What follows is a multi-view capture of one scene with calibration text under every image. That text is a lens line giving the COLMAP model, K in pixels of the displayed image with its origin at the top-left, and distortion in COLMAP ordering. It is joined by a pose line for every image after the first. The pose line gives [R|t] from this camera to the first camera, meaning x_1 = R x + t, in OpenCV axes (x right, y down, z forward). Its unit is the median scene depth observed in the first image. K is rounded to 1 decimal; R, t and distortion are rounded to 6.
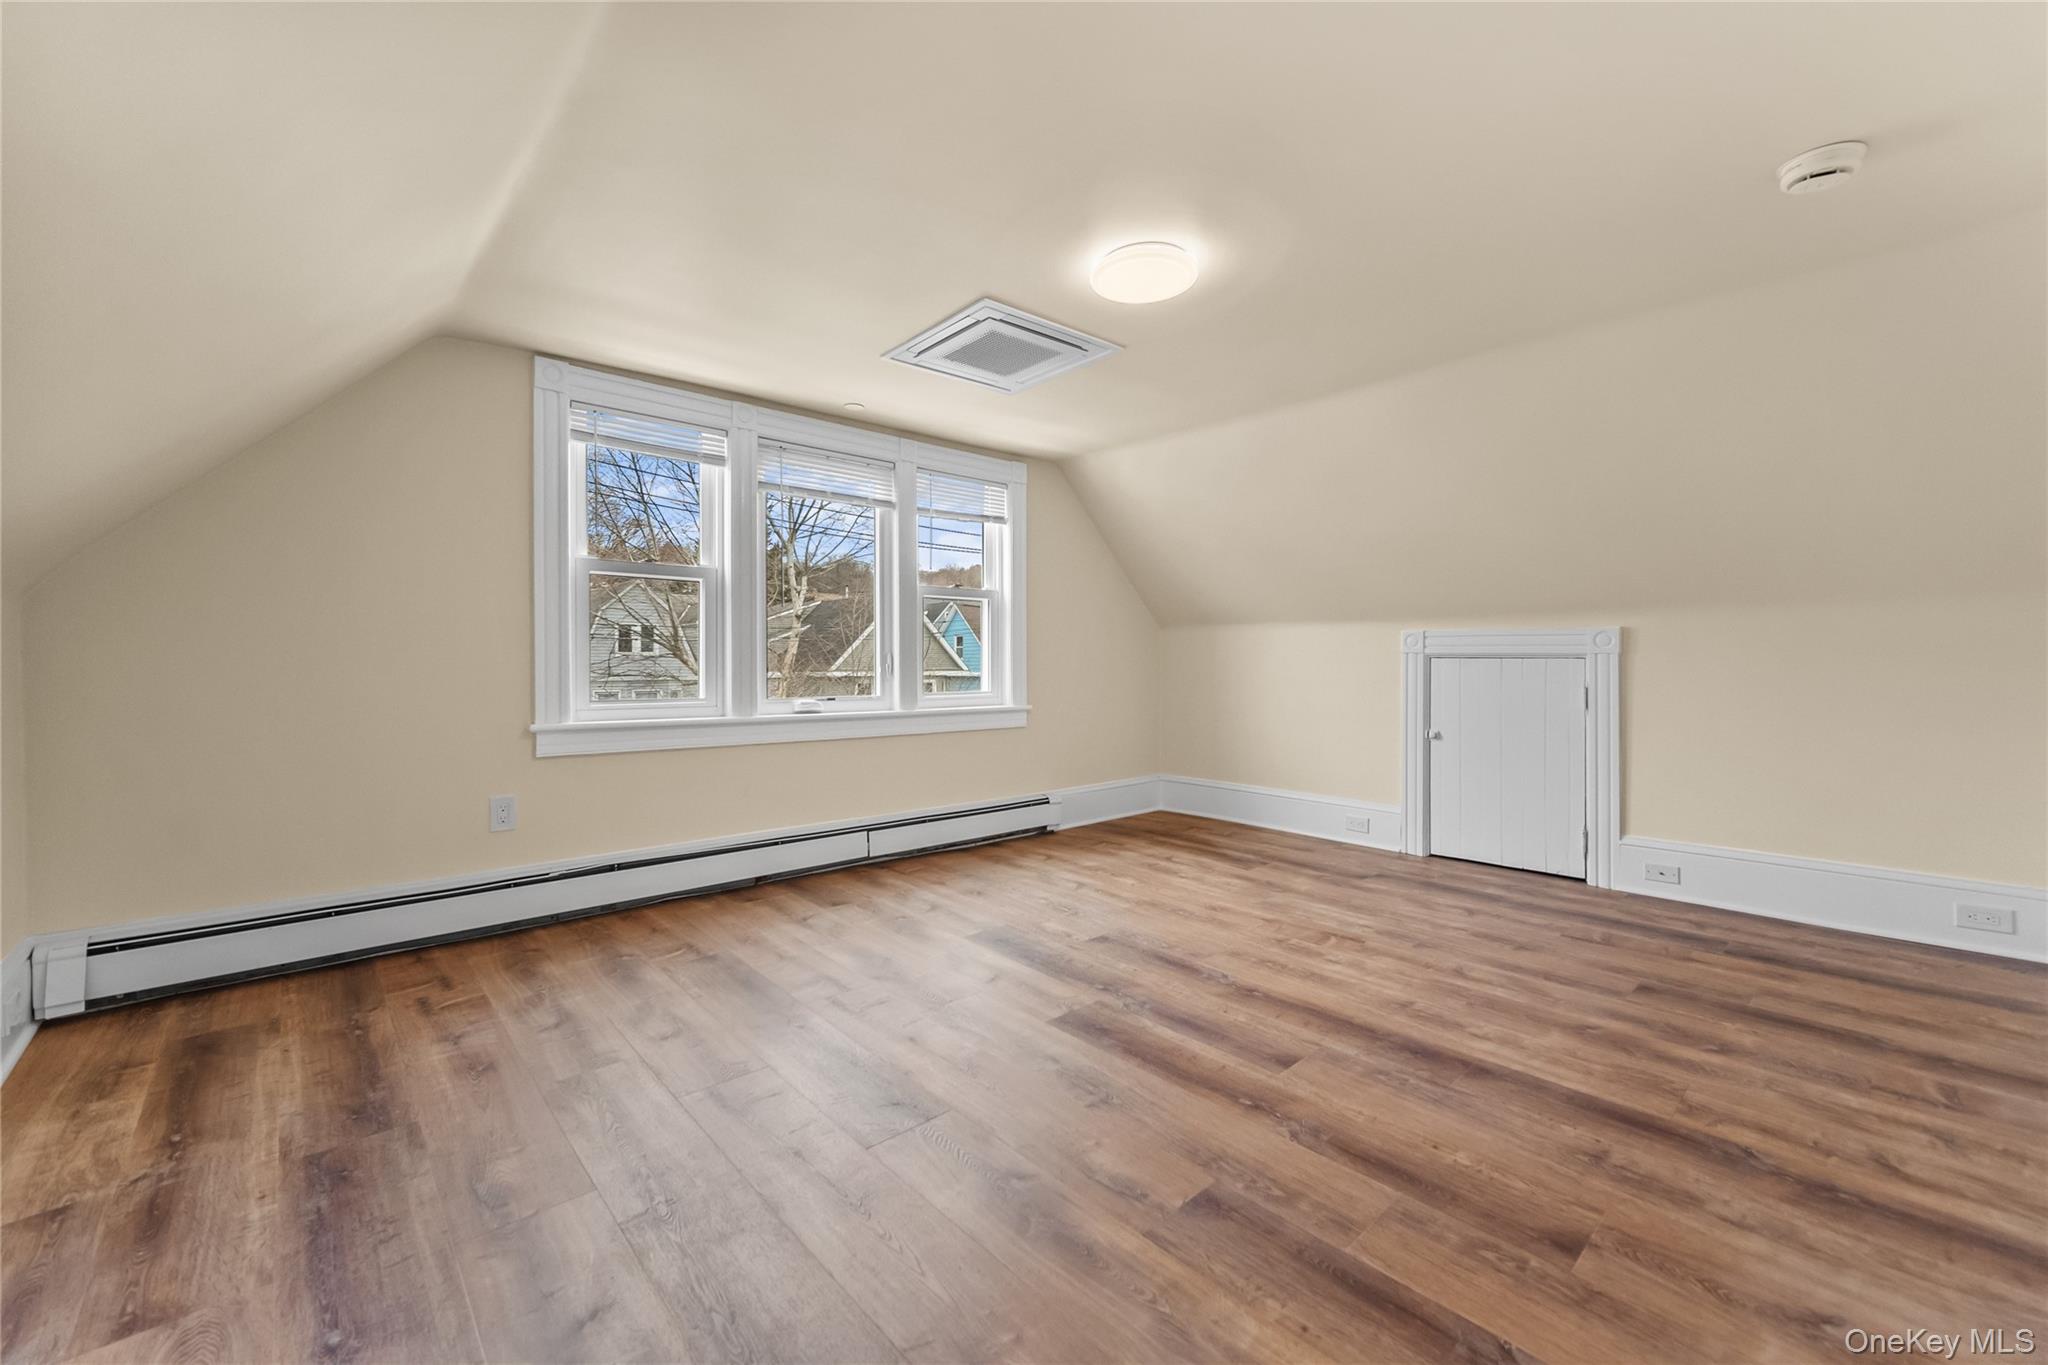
lens RADIAL K [[818.0, 0, 1019.9], [0, 818.0, 672.5], [0, 0, 1]] dist [-0.001462, -0.000027]
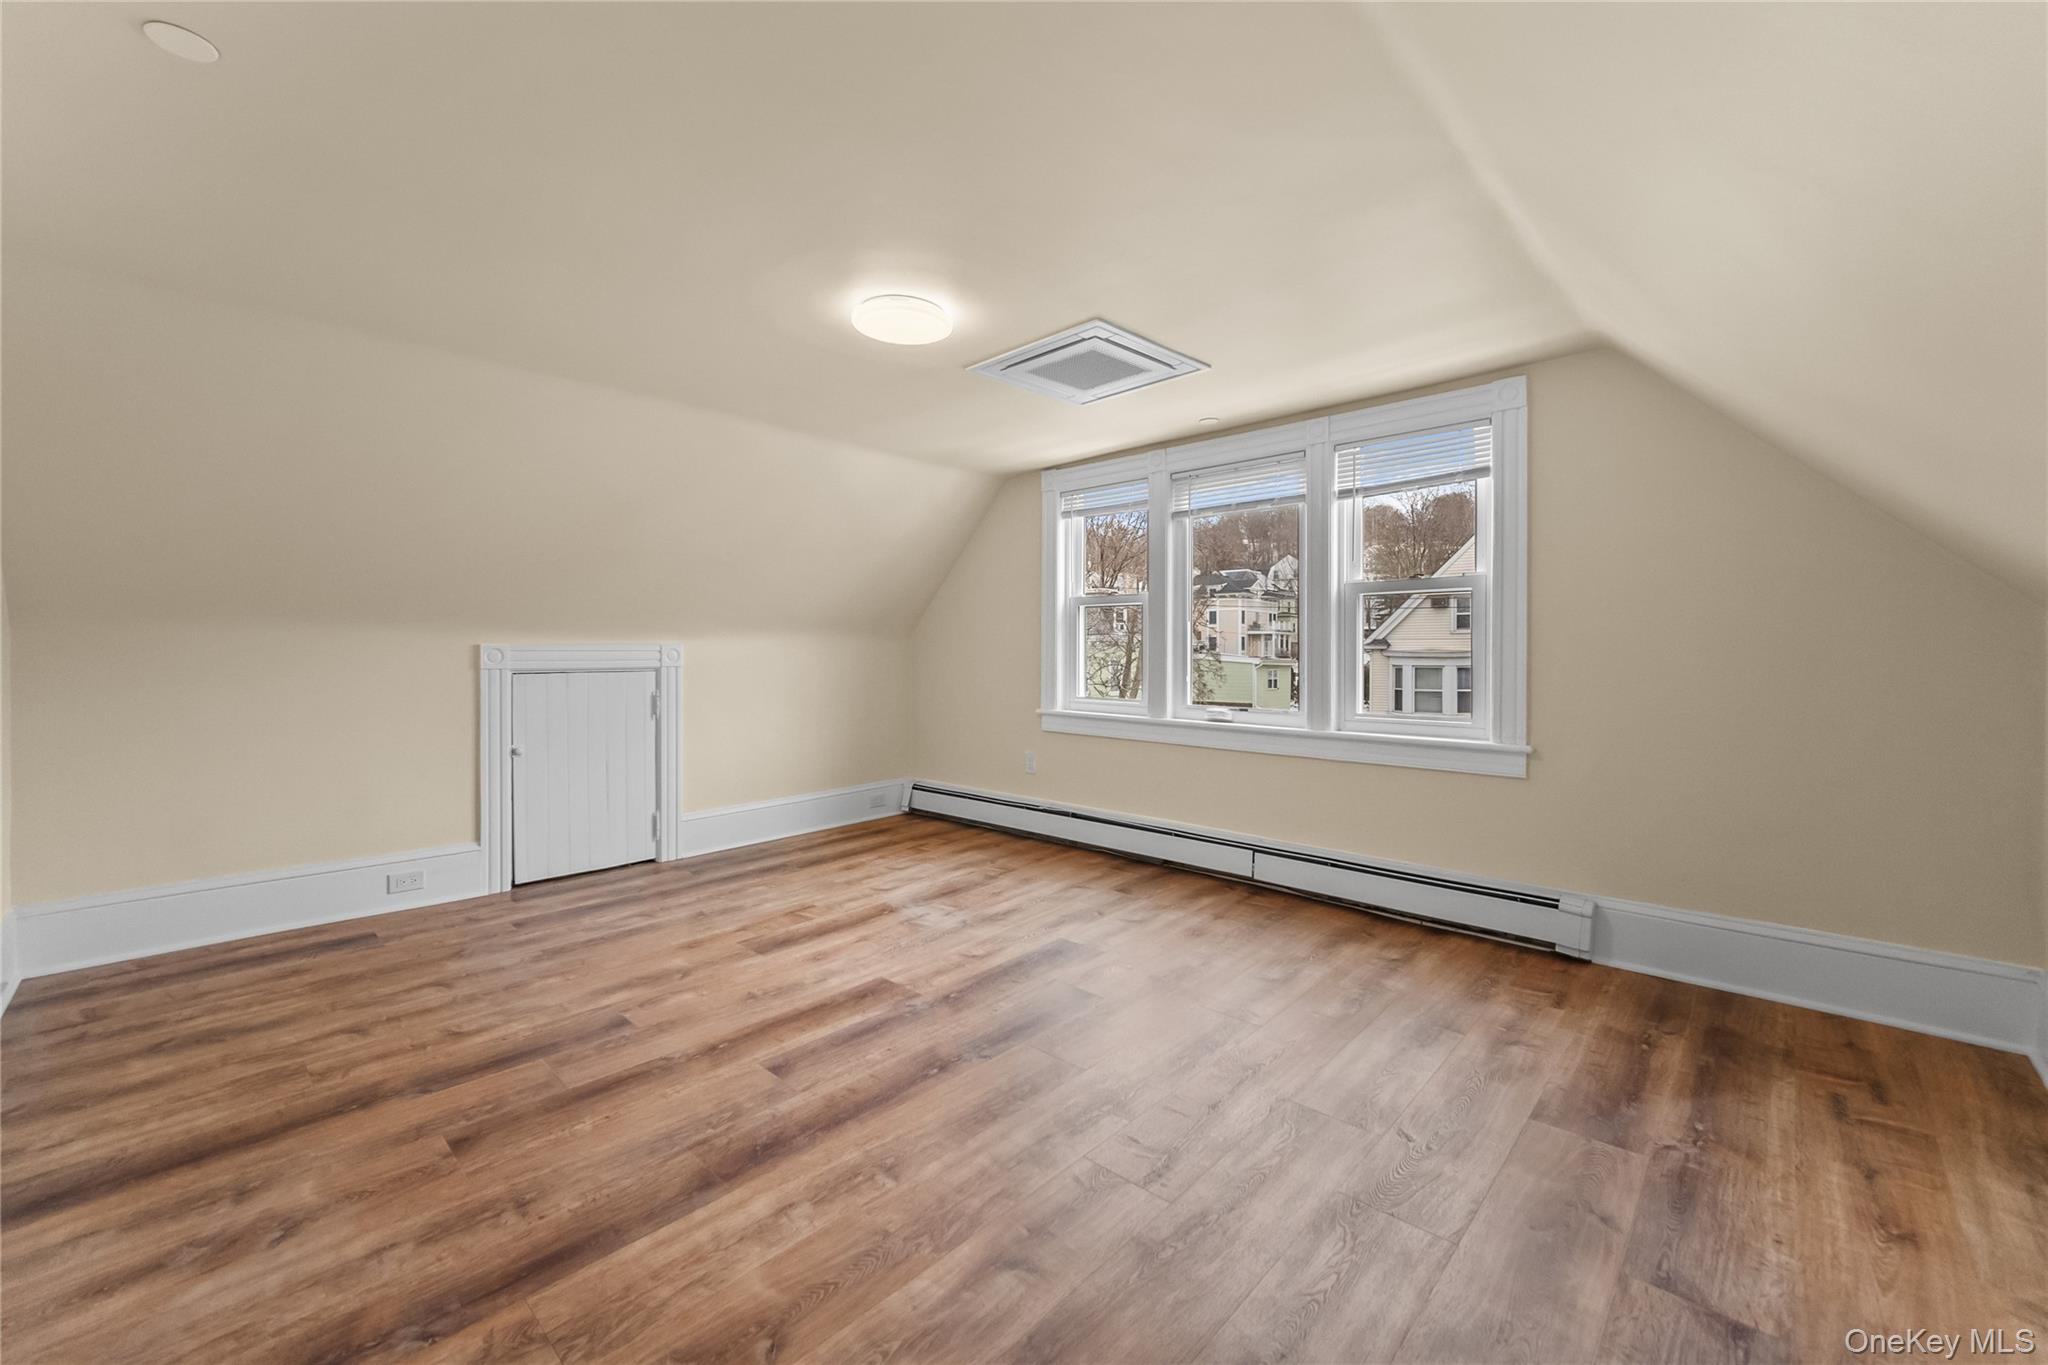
lens RADIAL K [[824.2, 0, 1015.3], [0, 824.2, 643.8], [0, 0, 1]] dist [-0.003631, -0.000211]
pose [[0.072007, -0.008574, -0.997367, 1.141058], [-0.012761, 0.999873, -0.009517, -0.052340], [0.997322, 0.013413, 0.071888, 0.990119]]
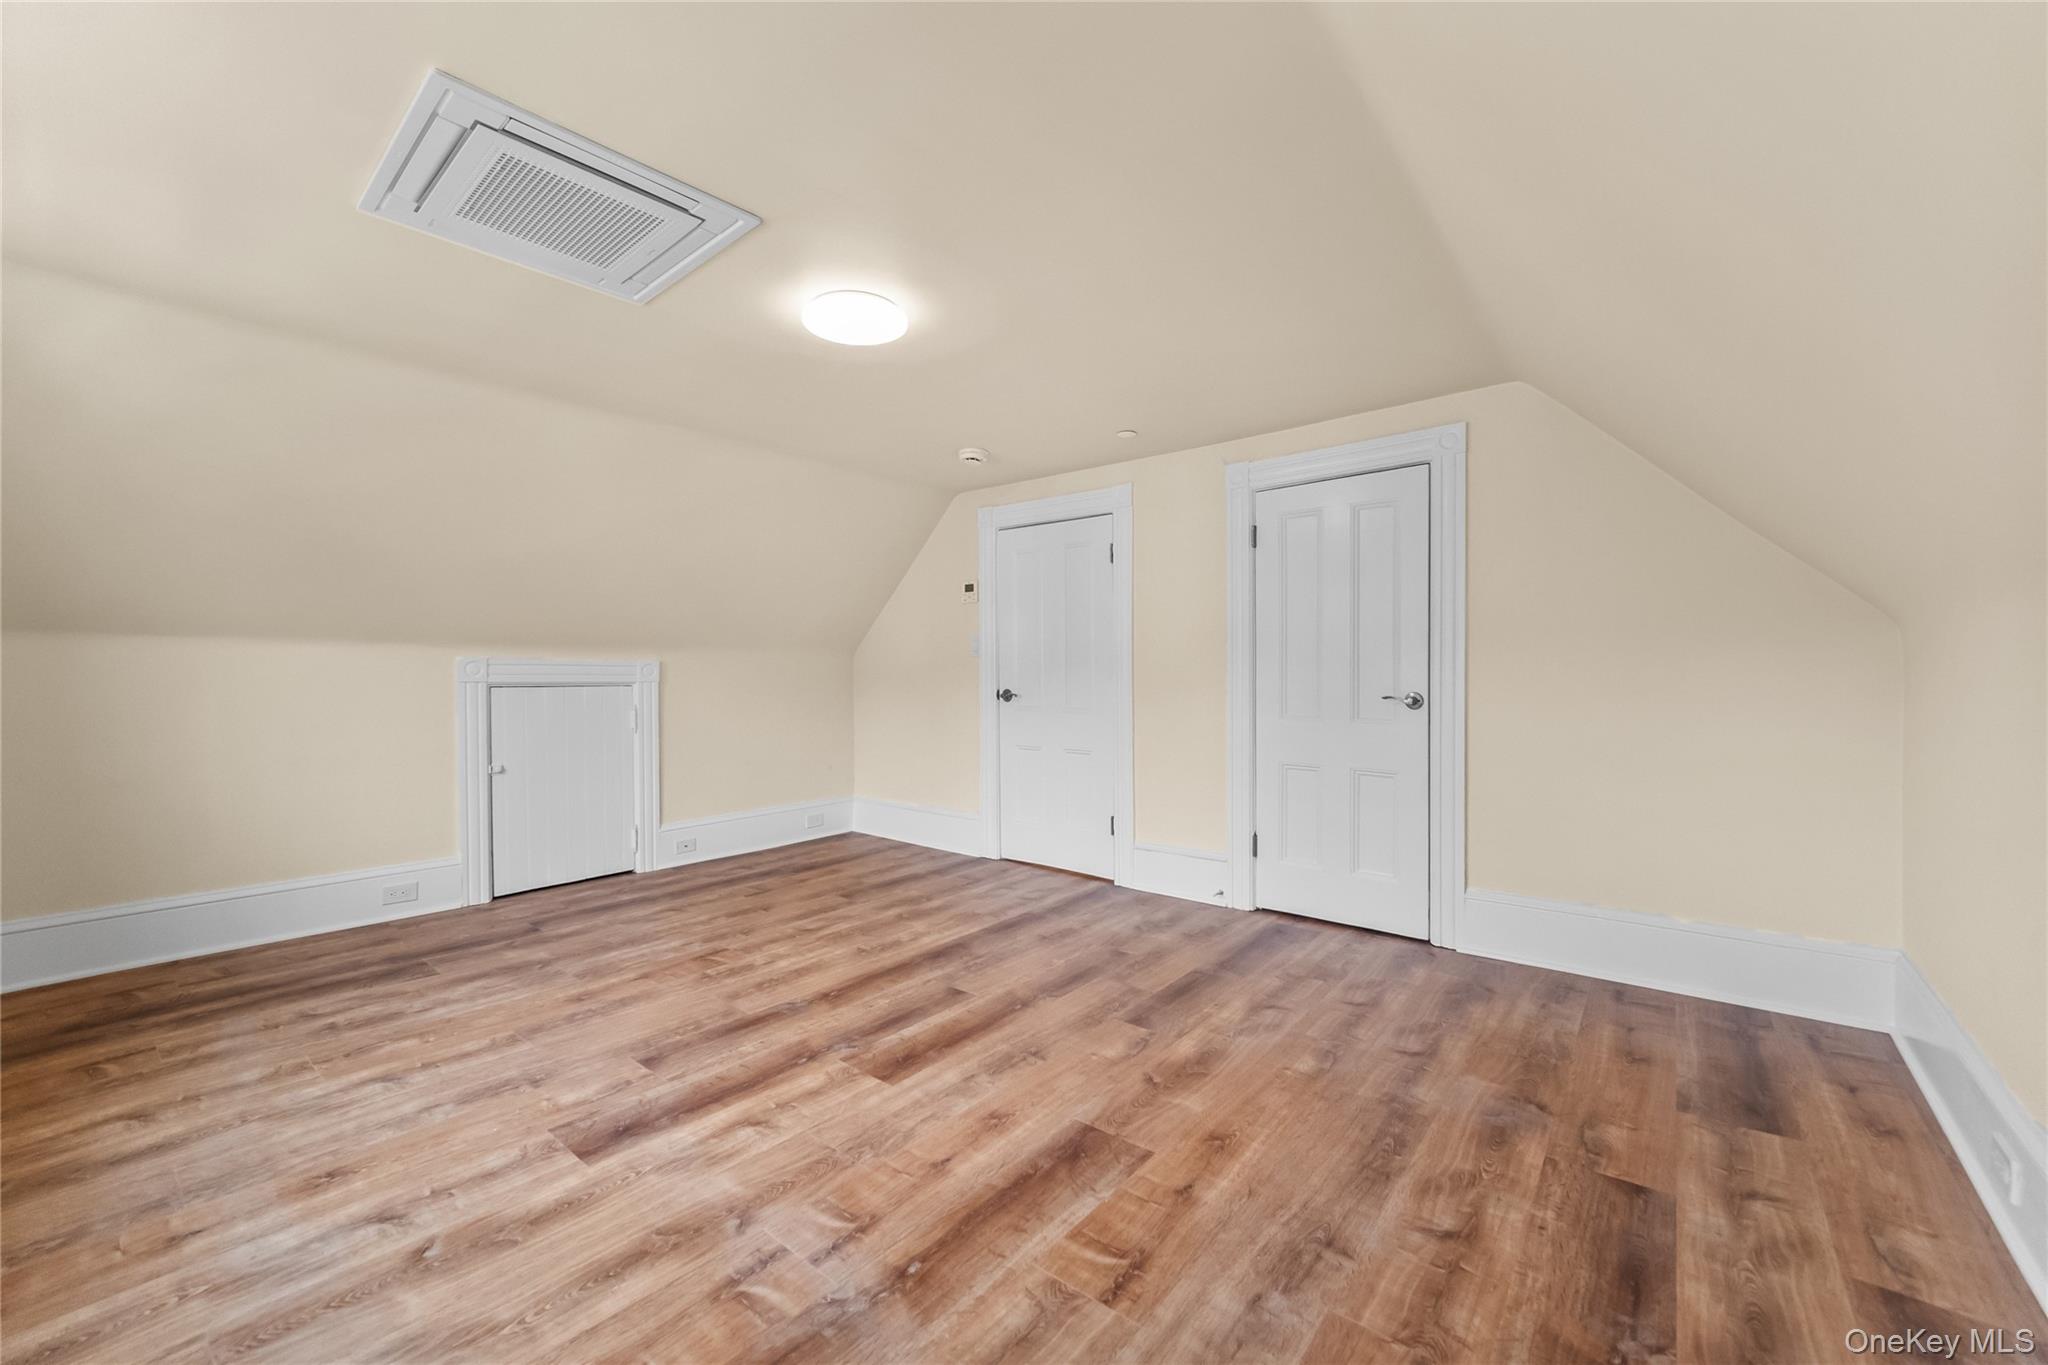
lens RADIAL K [[810.1, 0, 1017.7], [0, 810.1, 671.5], [0, 0, 1]] dist [-0.001097, -0.000363]
pose [[-0.152479, 0.002862, 0.988303, -0.813577], [0.019807, 0.999804, 0.000161, -0.038152], [-0.988108, 0.019600, -0.152506, 0.887581]]
